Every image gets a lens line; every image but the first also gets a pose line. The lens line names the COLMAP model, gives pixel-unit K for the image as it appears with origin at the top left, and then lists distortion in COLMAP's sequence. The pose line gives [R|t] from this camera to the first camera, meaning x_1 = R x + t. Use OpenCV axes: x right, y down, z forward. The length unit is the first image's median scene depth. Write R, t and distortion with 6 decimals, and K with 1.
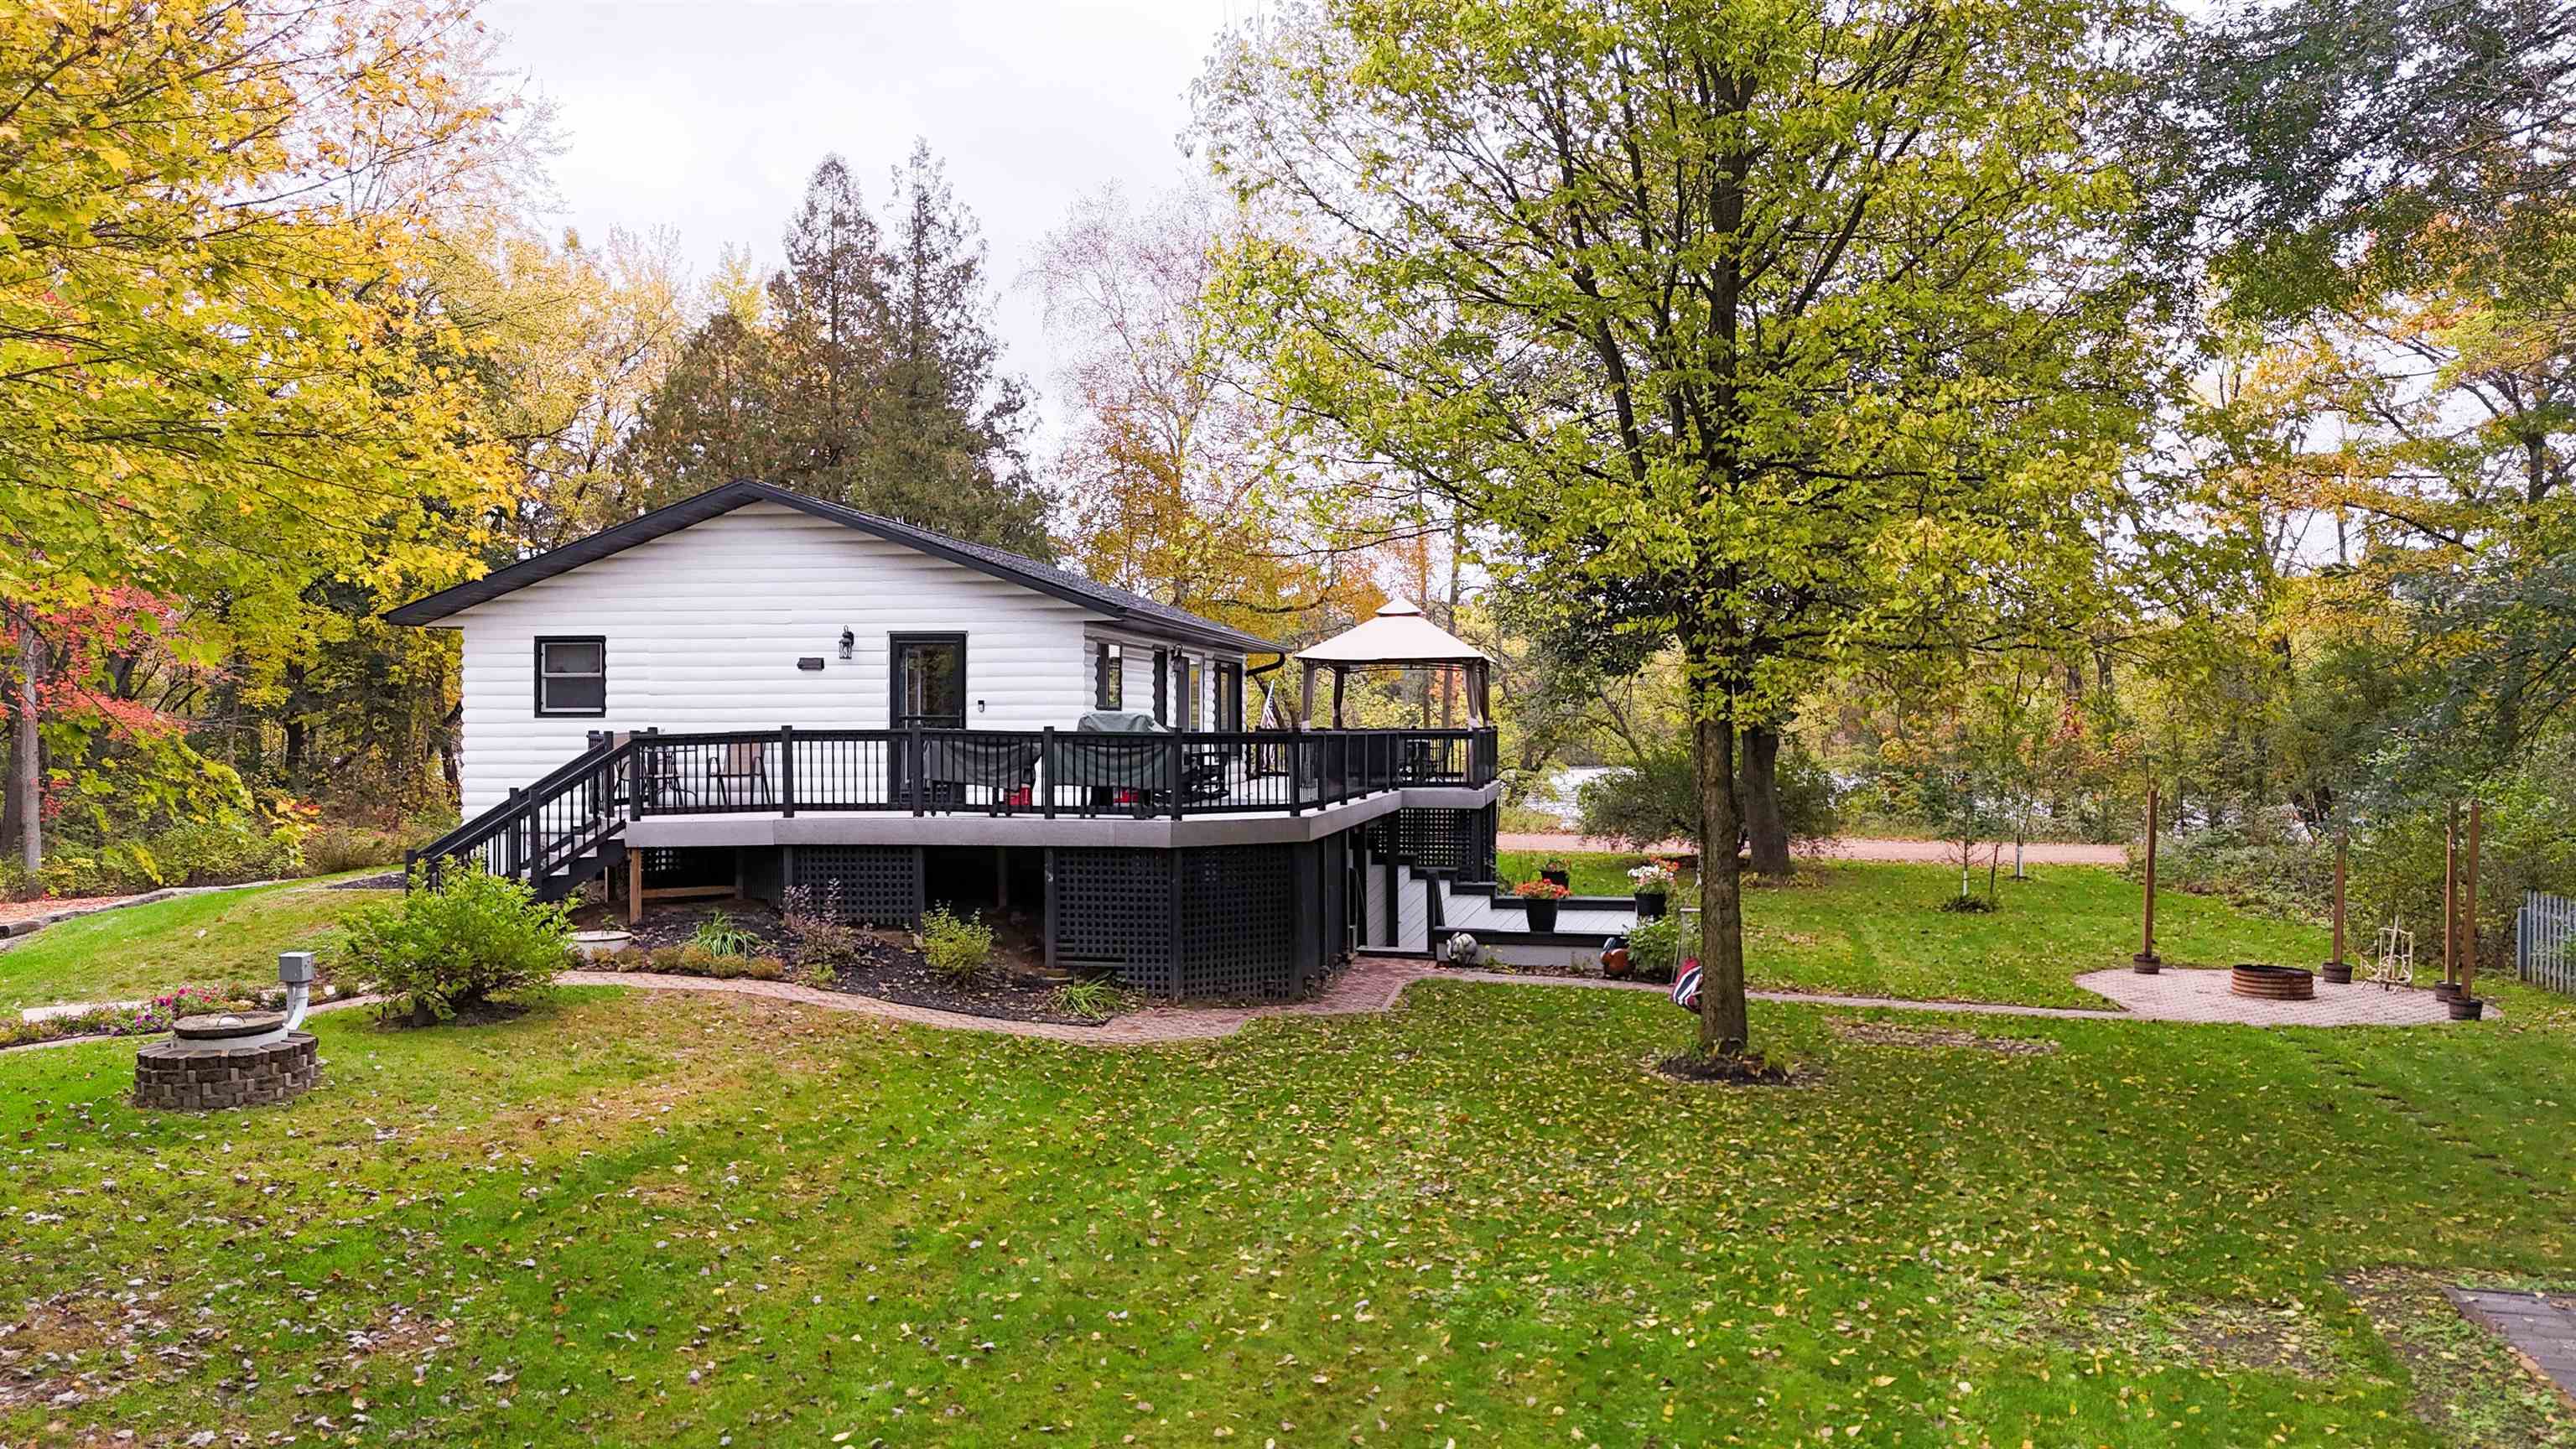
lens RADIAL K [[1902.1, 0, 1288.0], [0, 1902.1, 724.5], [0, 0, 1]] dist [0.141984, -0.179162]
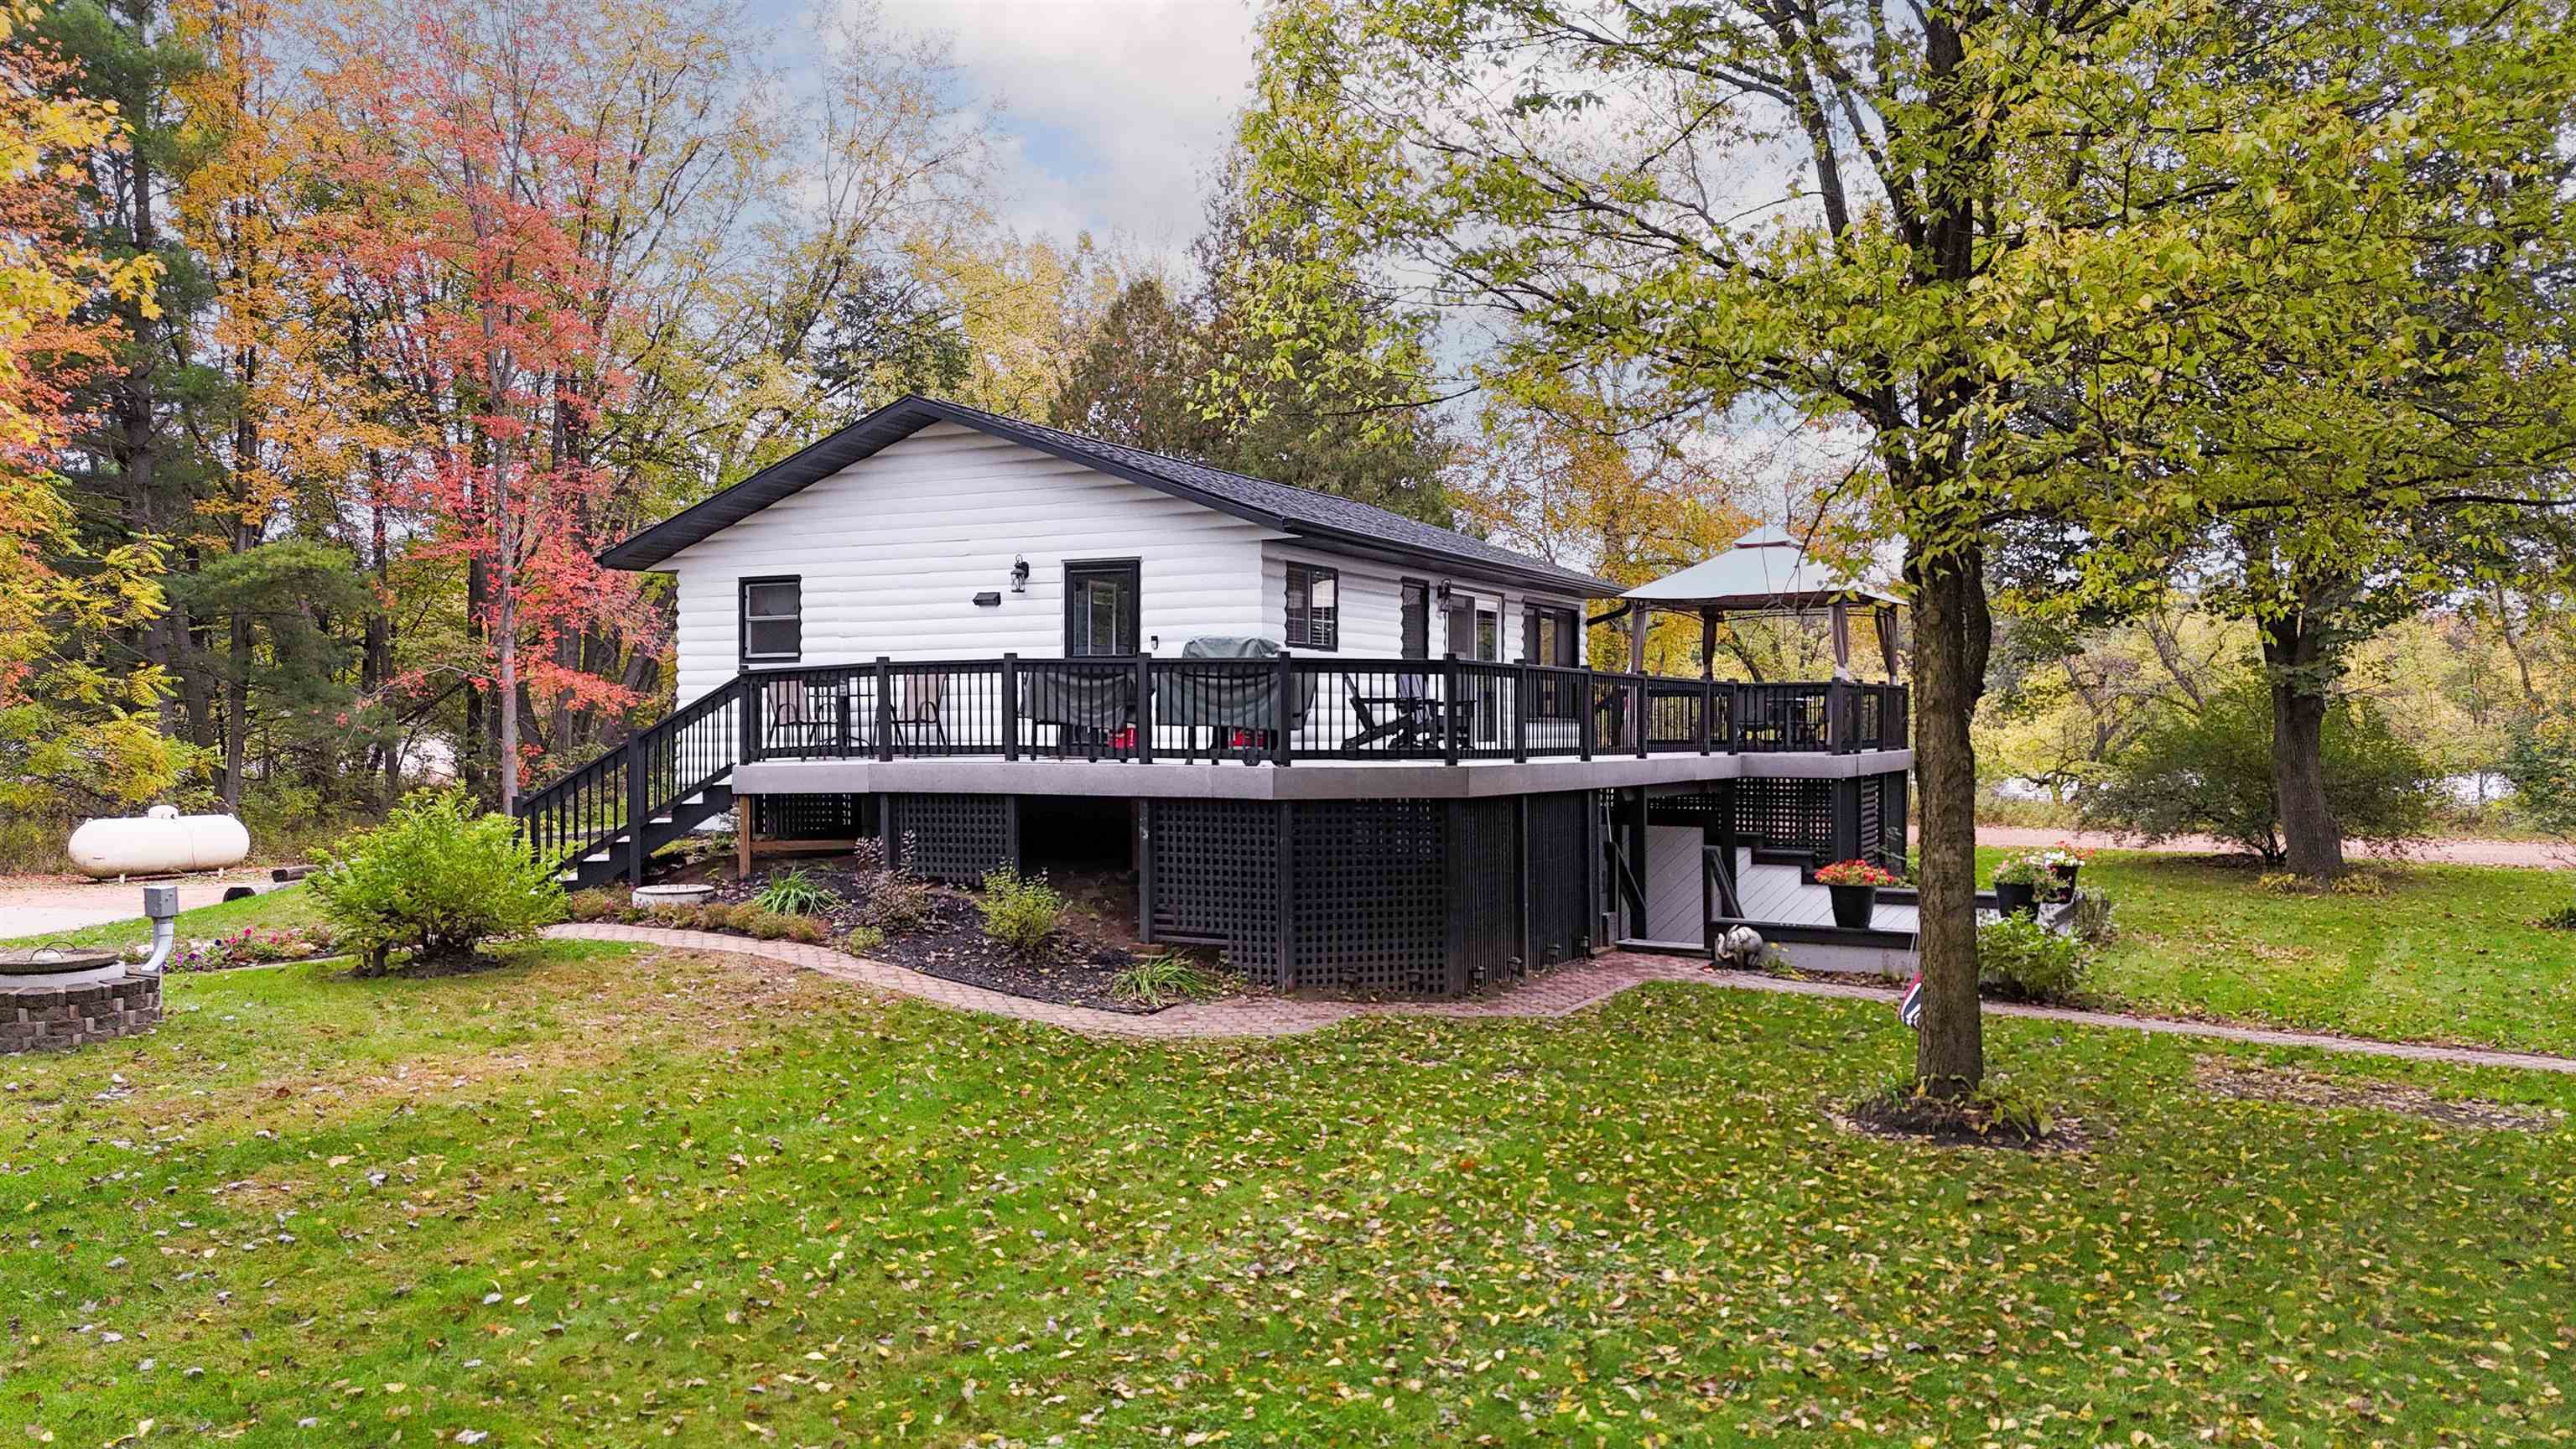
lens RADIAL K [[1889.0, 0, 1288.0], [0, 1889.0, 724.5], [0, 0, 1]] dist [0.102444, -0.081181]
pose [[0.948389, -0.000678, -0.317109, 0.193903], [-0.000122, 0.999997, -0.002501, 0.034189], [0.317109, 0.002411, 0.948386, 0.238519]]
